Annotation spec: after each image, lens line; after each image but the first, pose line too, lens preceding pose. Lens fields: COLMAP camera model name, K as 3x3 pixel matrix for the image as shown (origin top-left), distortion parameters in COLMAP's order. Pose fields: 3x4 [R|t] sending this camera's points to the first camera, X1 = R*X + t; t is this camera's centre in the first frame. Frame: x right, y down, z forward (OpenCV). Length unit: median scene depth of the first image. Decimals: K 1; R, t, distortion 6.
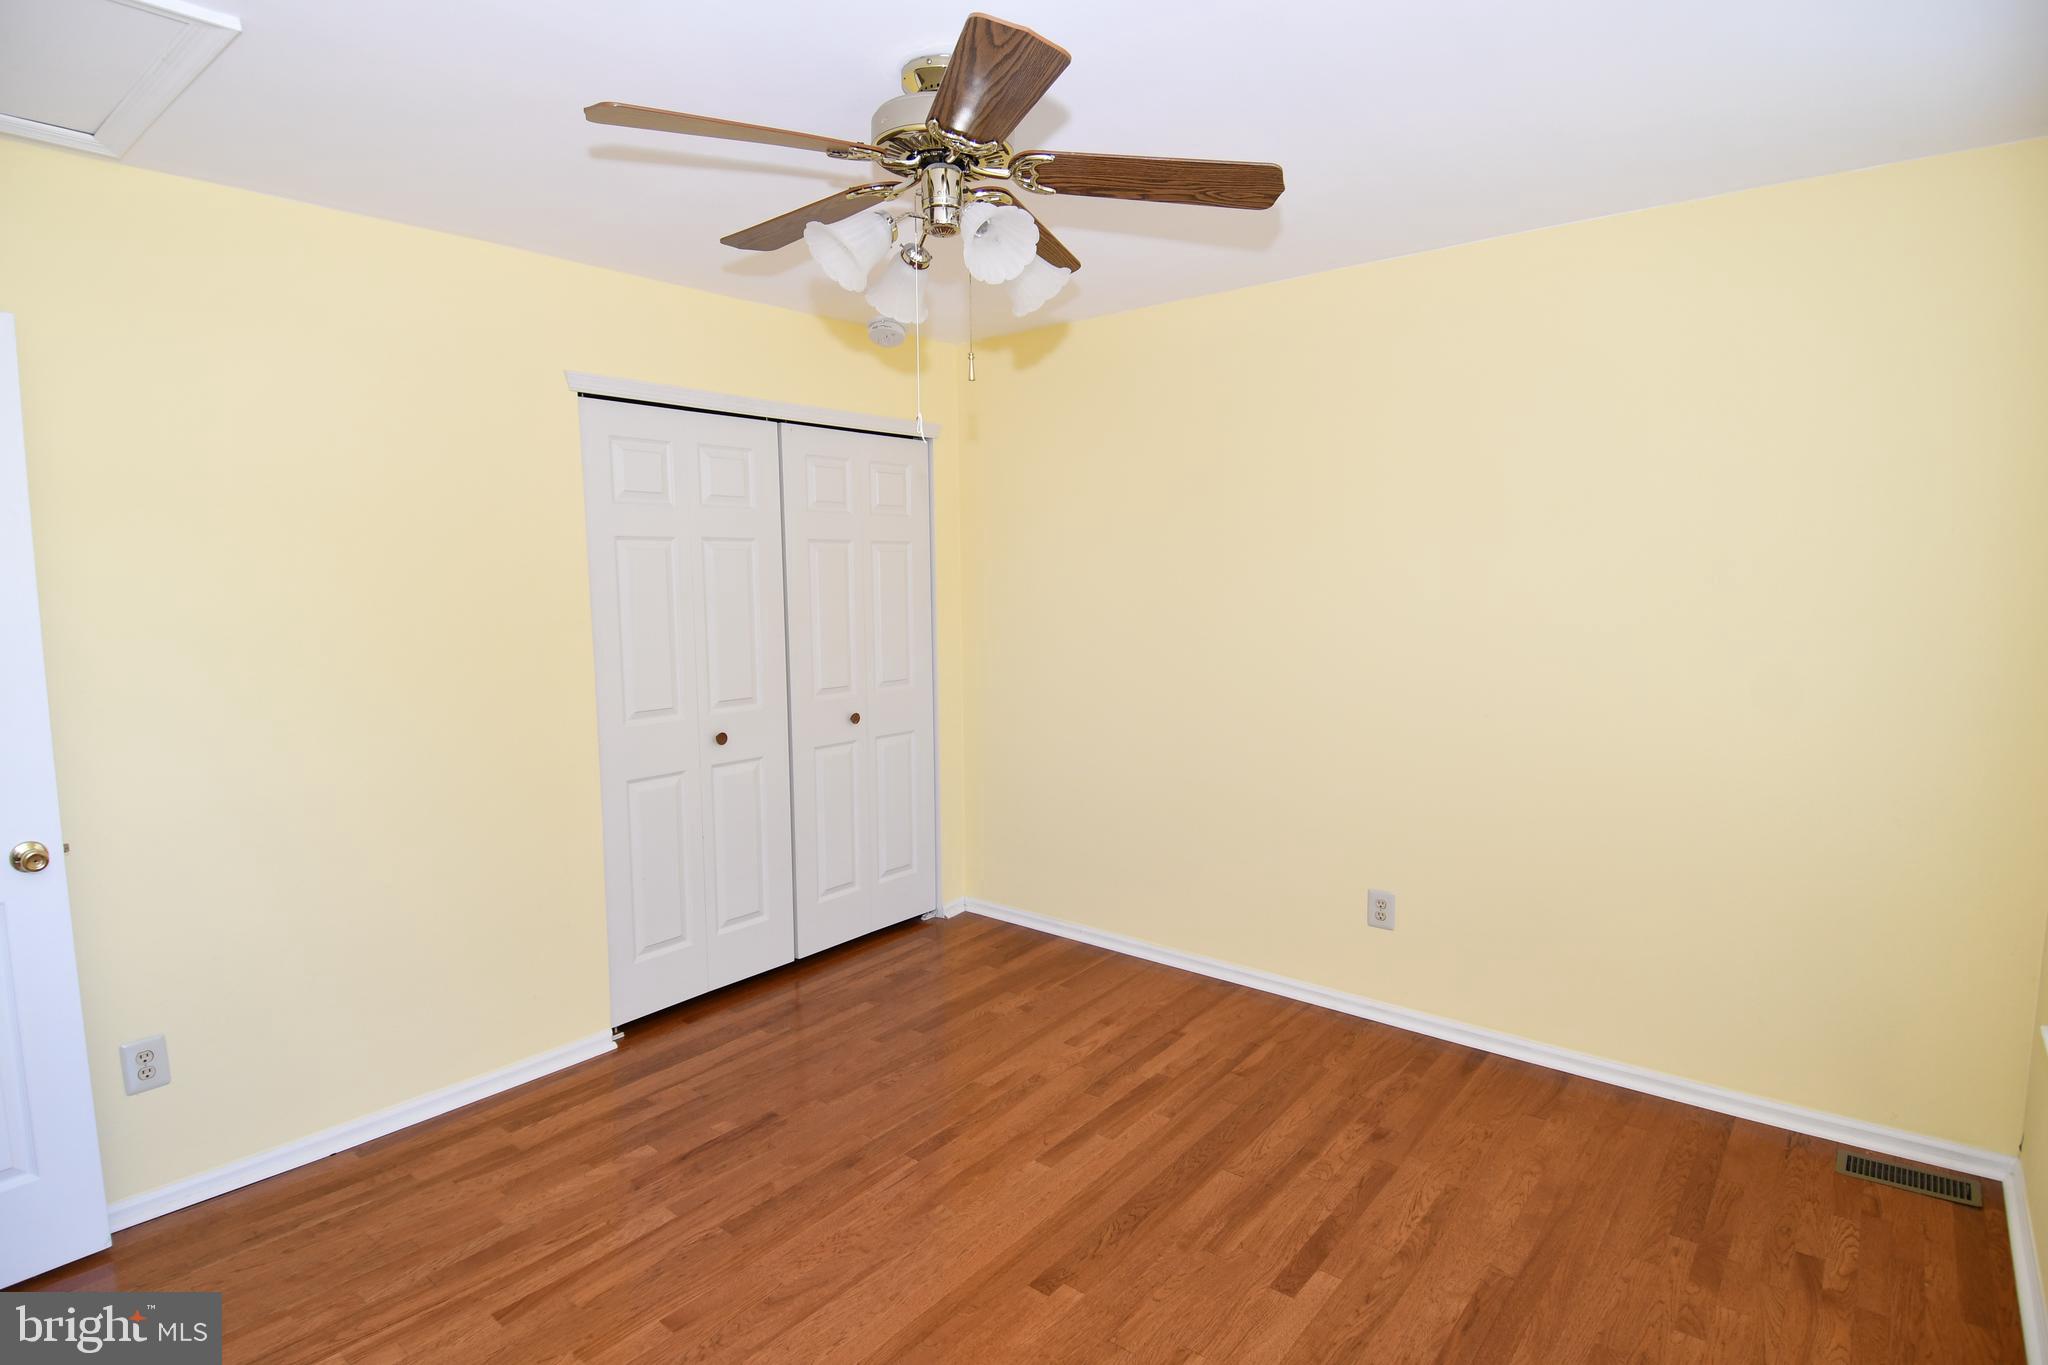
lens RADIAL K [[1066.5, 0, 1024.0], [0, 1066.5, 682.5], [0, 0, 1]] dist [0.002601, -0.020868]
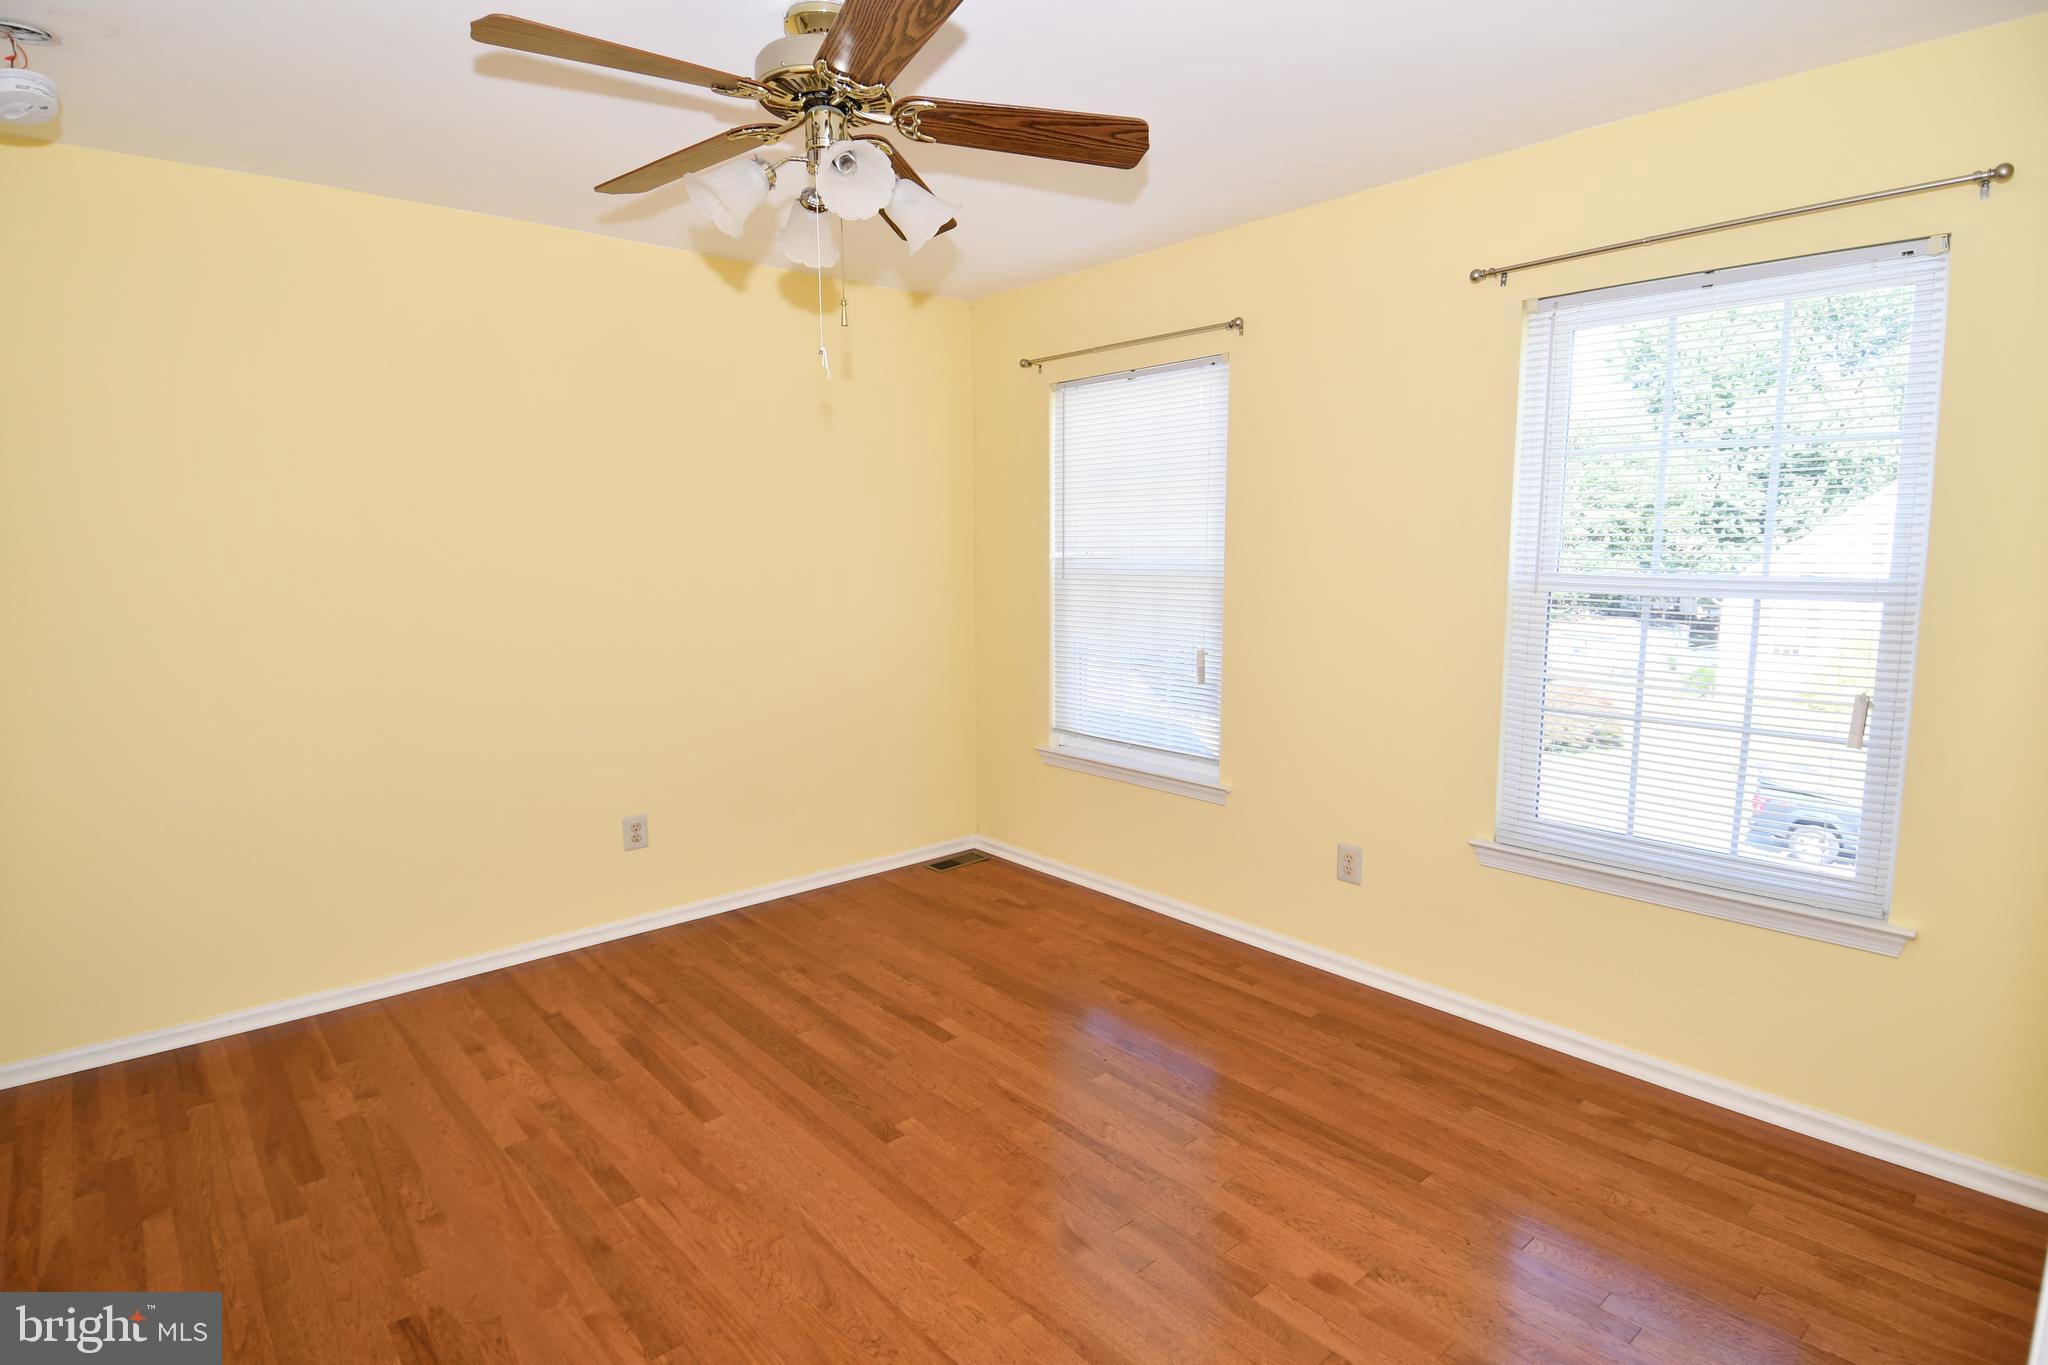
lens RADIAL K [[1056.1, 0, 1014.9], [0, 1056.1, 683.6], [0, 0, 1]] dist [0.055196, -0.064725]
pose [[0.167712, -0.130784, 0.977123, -0.778342], [0.110300, 0.987427, 0.113231, -0.027282], [-0.979646, 0.088787, 0.180028, 0.466050]]
